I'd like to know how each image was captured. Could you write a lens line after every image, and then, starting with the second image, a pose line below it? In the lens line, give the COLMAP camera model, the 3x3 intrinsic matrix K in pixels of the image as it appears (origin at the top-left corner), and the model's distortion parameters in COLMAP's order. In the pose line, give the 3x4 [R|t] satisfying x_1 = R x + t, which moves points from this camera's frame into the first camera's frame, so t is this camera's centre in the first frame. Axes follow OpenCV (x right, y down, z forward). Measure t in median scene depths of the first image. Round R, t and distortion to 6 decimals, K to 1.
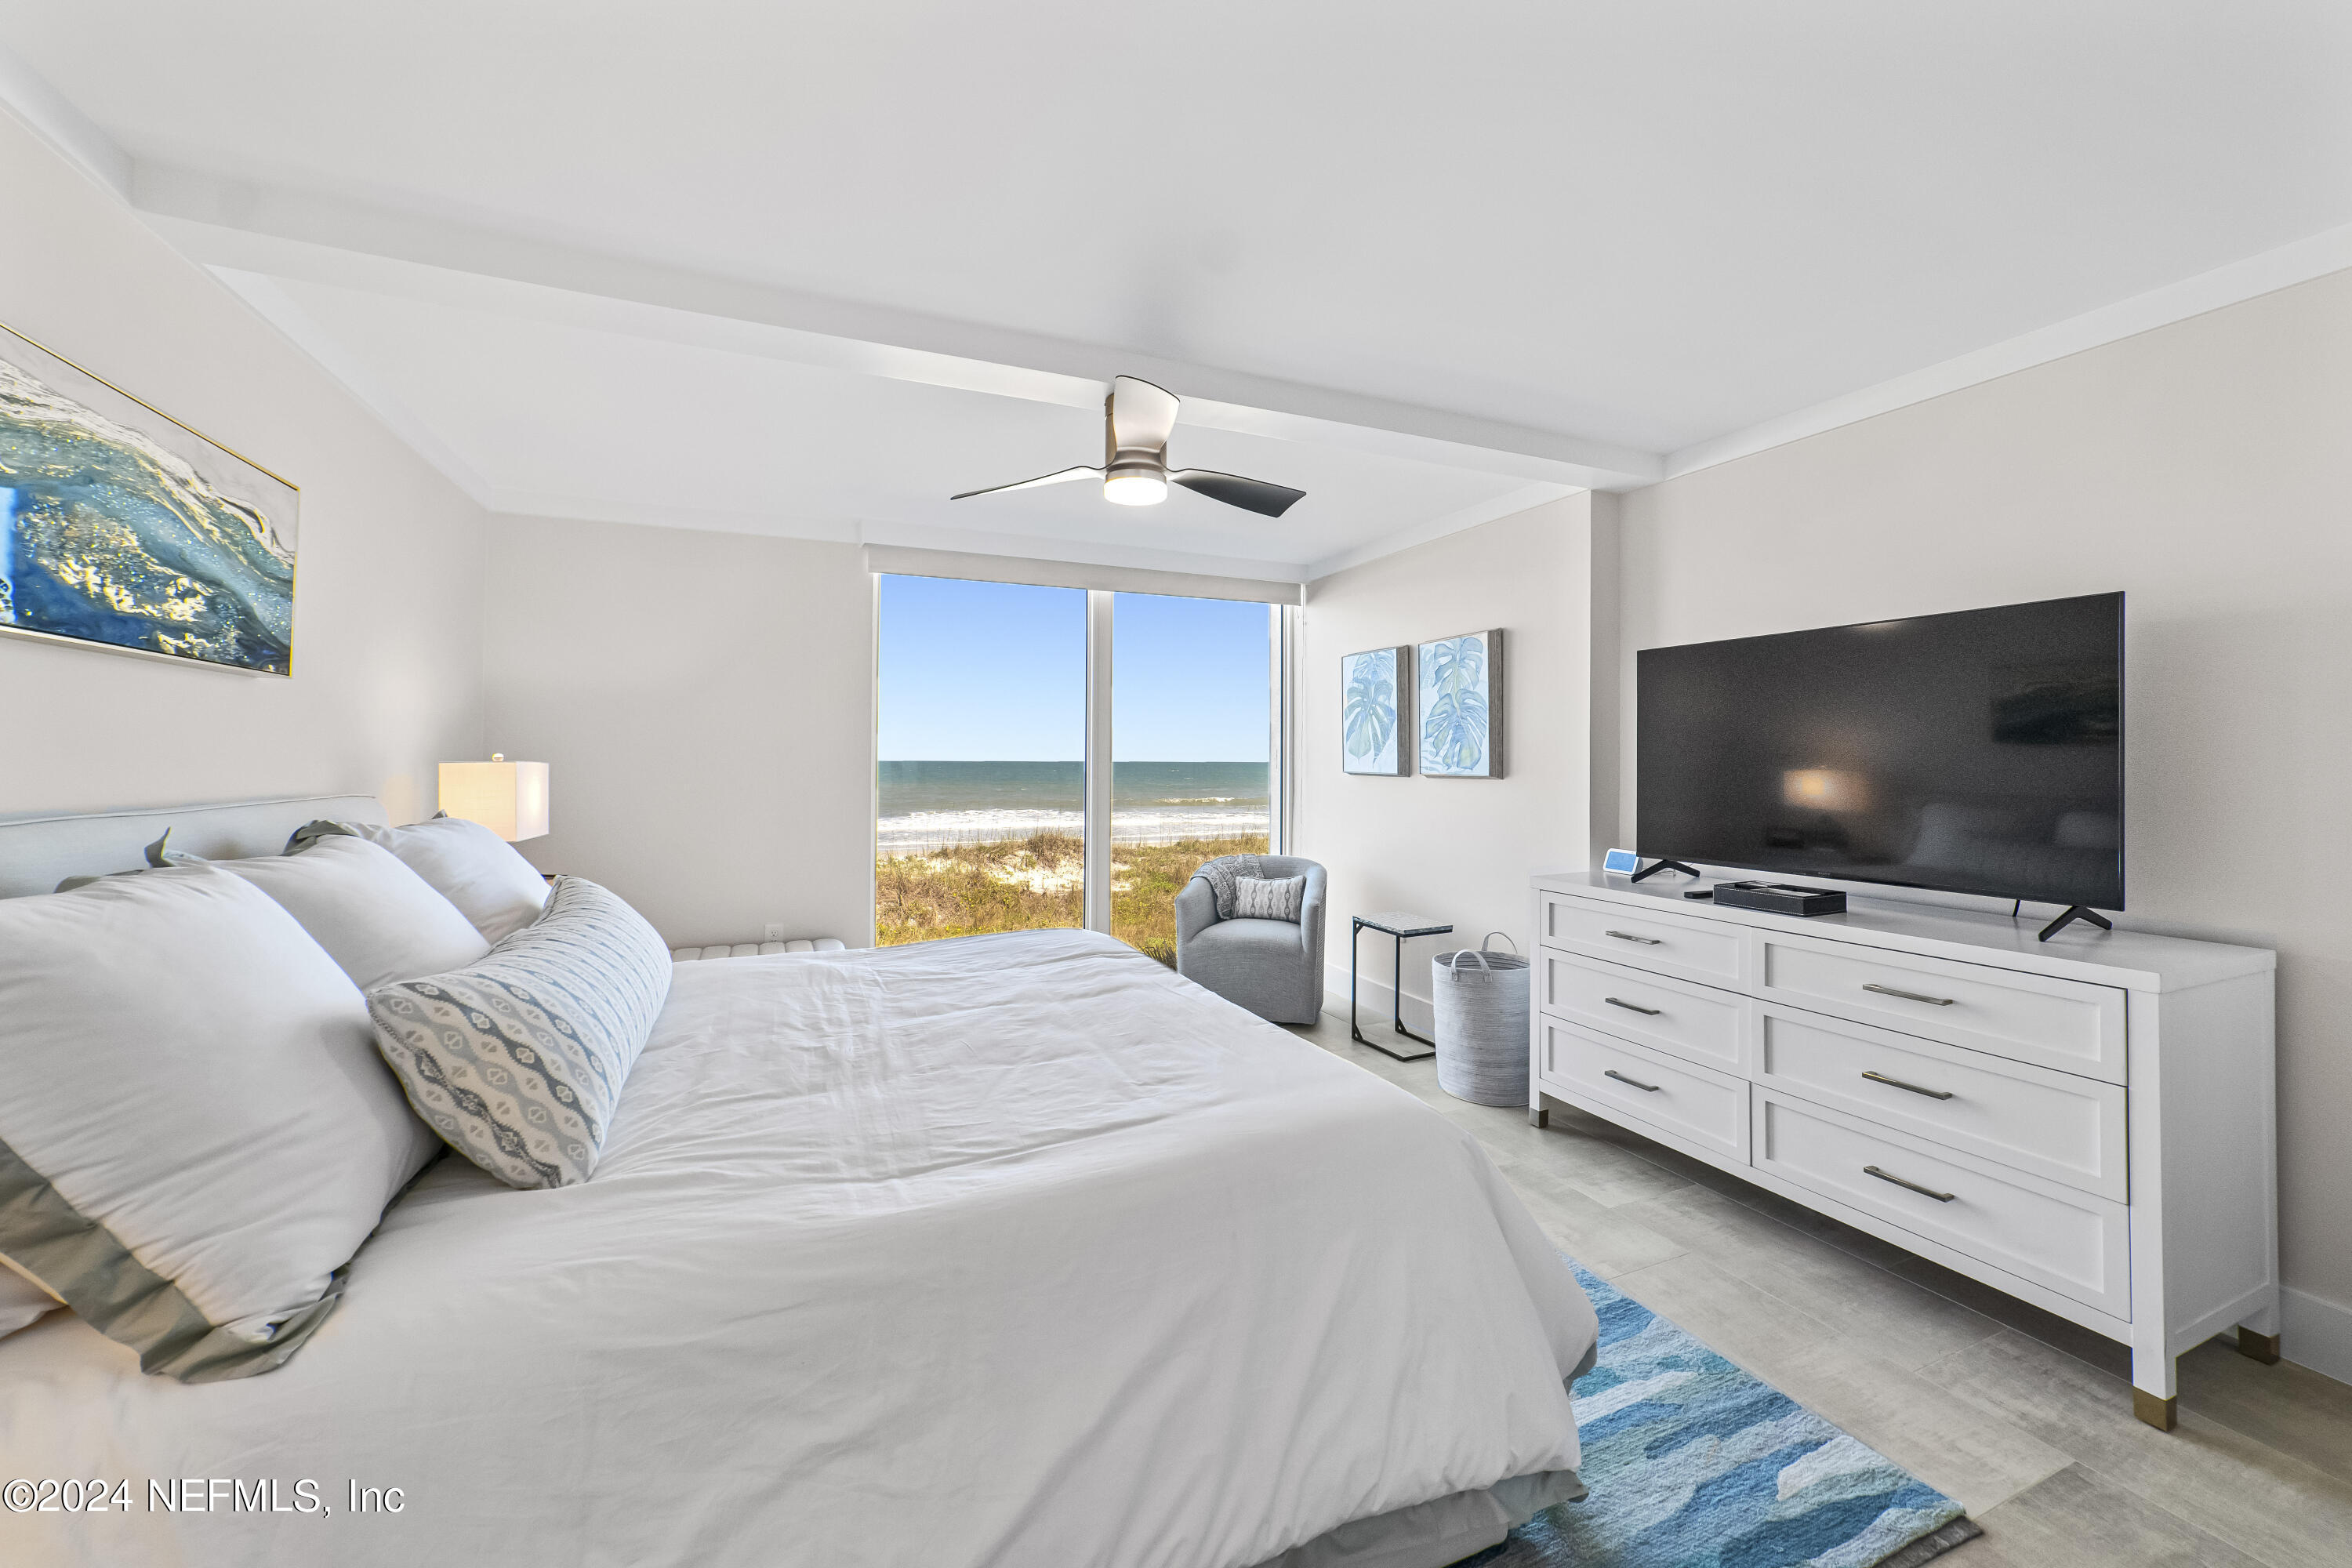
lens RADIAL K [[890.9, 0, 1180.7], [0, 890.9, 774.0], [0, 0, 1]] dist [-0.025815, 0.011669]
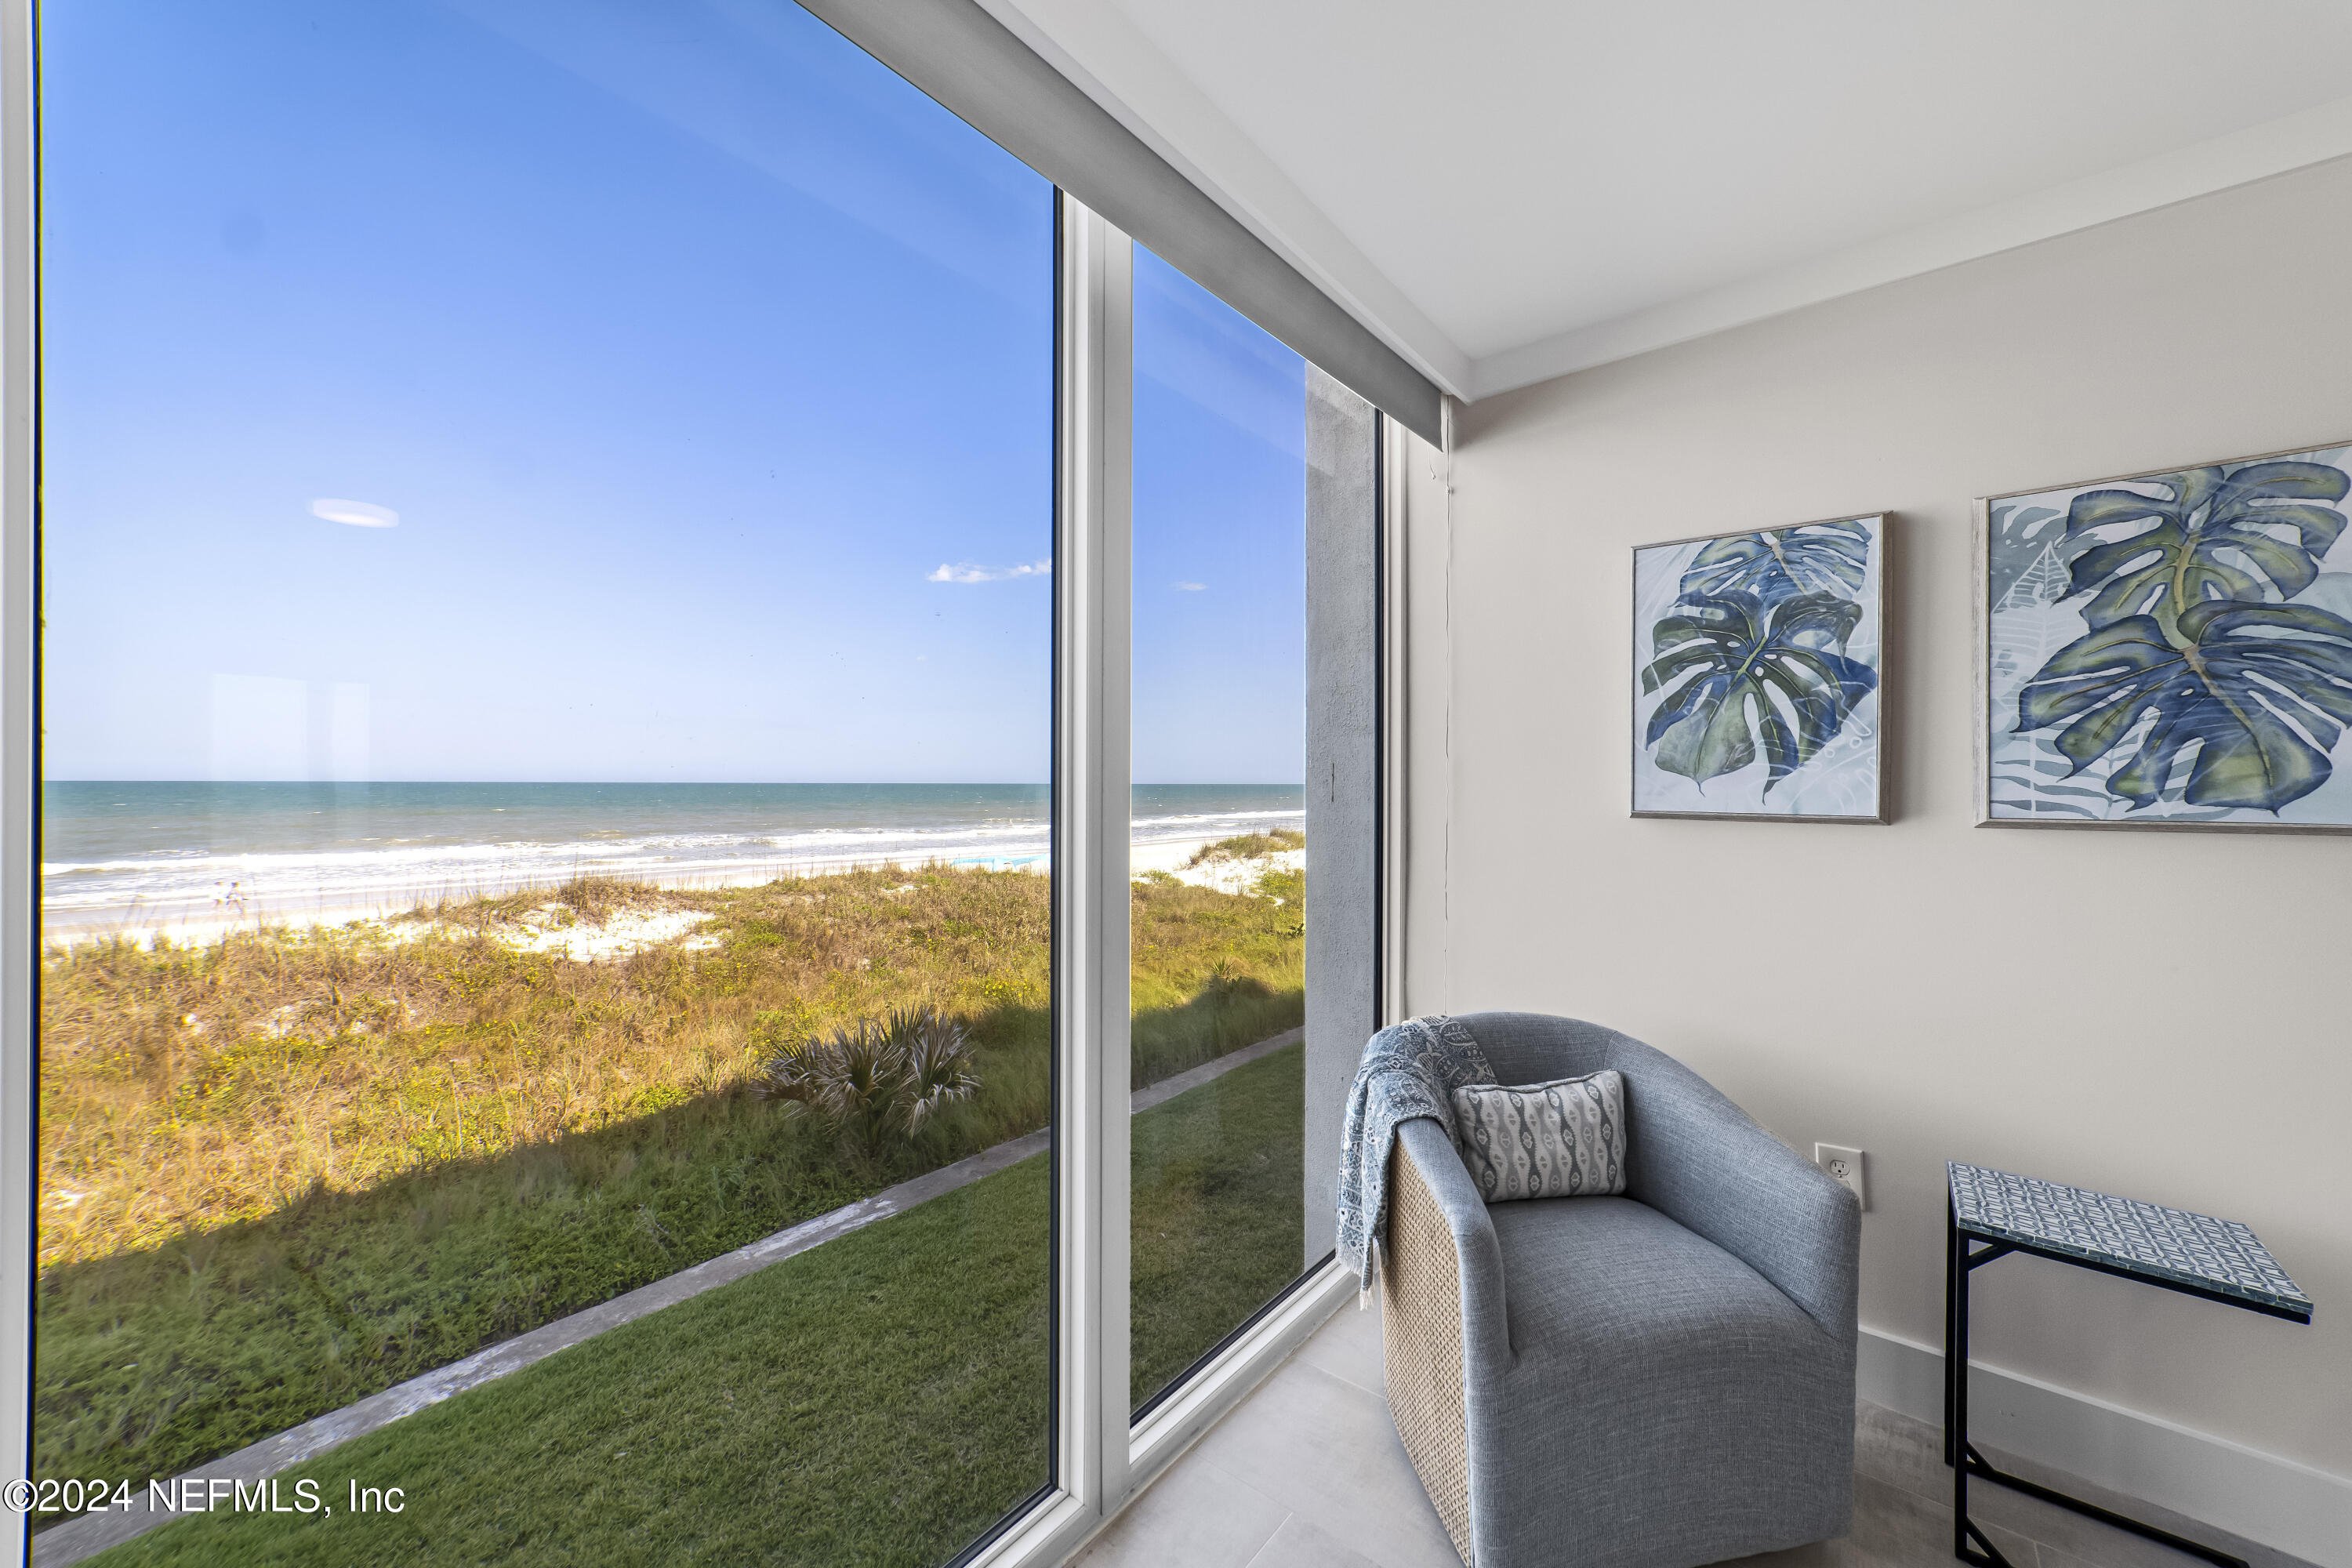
lens RADIAL K [[875.0, 0, 1172.8], [0, 875.0, 794.0], [0, 0, 1]] dist [0.000467, 0.000101]
pose [[0.897917, -0.003973, 0.440146, -0.210815], [0.005312, 0.999984, -0.001810, -0.011012], [-0.440132, 0.003963, 0.897924, 0.699383]]
